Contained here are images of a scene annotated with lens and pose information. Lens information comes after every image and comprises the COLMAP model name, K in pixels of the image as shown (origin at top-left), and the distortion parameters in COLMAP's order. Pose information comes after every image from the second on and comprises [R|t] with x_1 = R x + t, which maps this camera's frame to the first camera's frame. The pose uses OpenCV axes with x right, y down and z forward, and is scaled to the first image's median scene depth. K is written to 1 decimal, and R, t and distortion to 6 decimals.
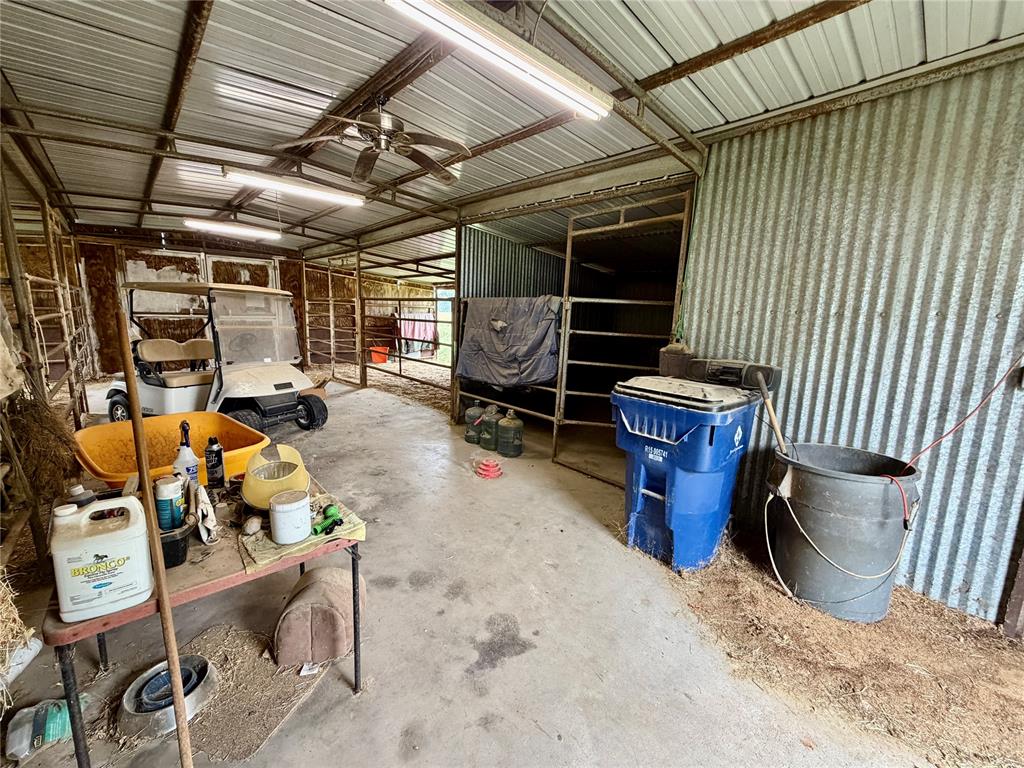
lens RADIAL K [[407.3, 0, 507.6], [0, 407.3, 383.1], [0, 0, 1]] dist [-0.000067, -0.001439]
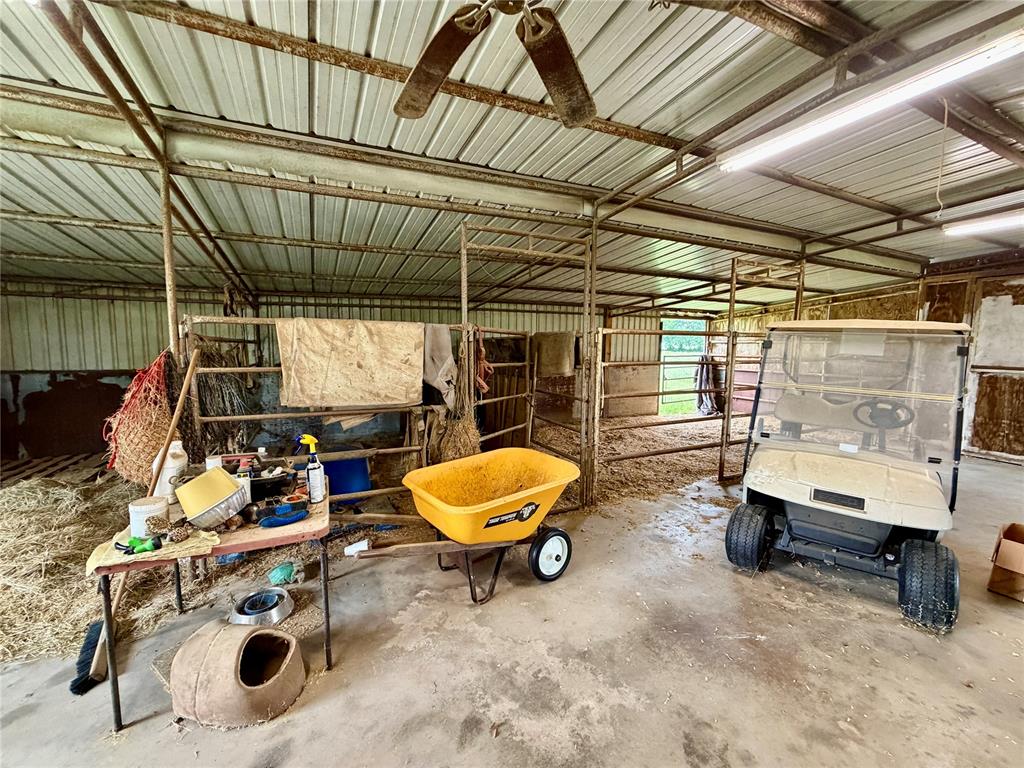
lens RADIAL K [[407.3, 0, 510.1], [0, 407.3, 384.1], [0, 0, 1]] dist [-0.000067, -0.001439]
pose [[-0.305777, 0.059790, -0.950224, 0.076527], [-0.184393, 0.975412, 0.120712, -0.113555], [0.934077, 0.212126, -0.287233, 0.644924]]
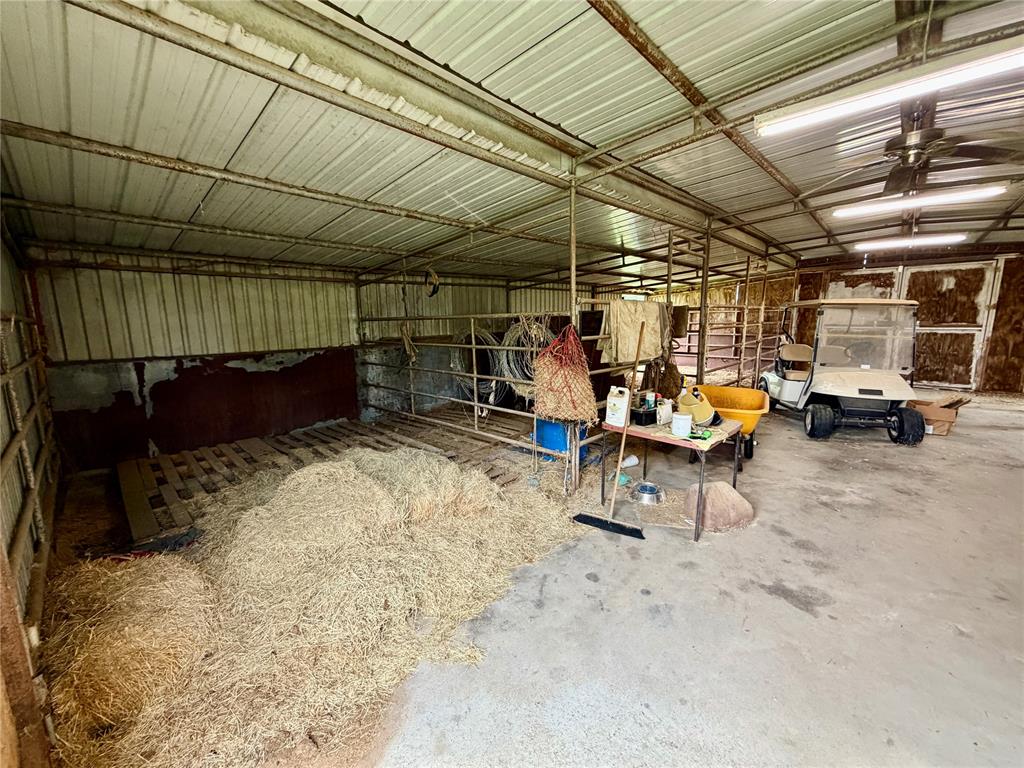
lens RADIAL K [[407.3, 0, 509.4], [0, 407.3, 380.8], [0, 0, 1]] dist [-0.000067, -0.001439]
pose [[0.056575, 0.122416, -0.990865, 0.390893], [-0.161072, 0.980573, 0.111948, 0.010091], [0.985320, 0.153267, 0.075194, -0.001549]]
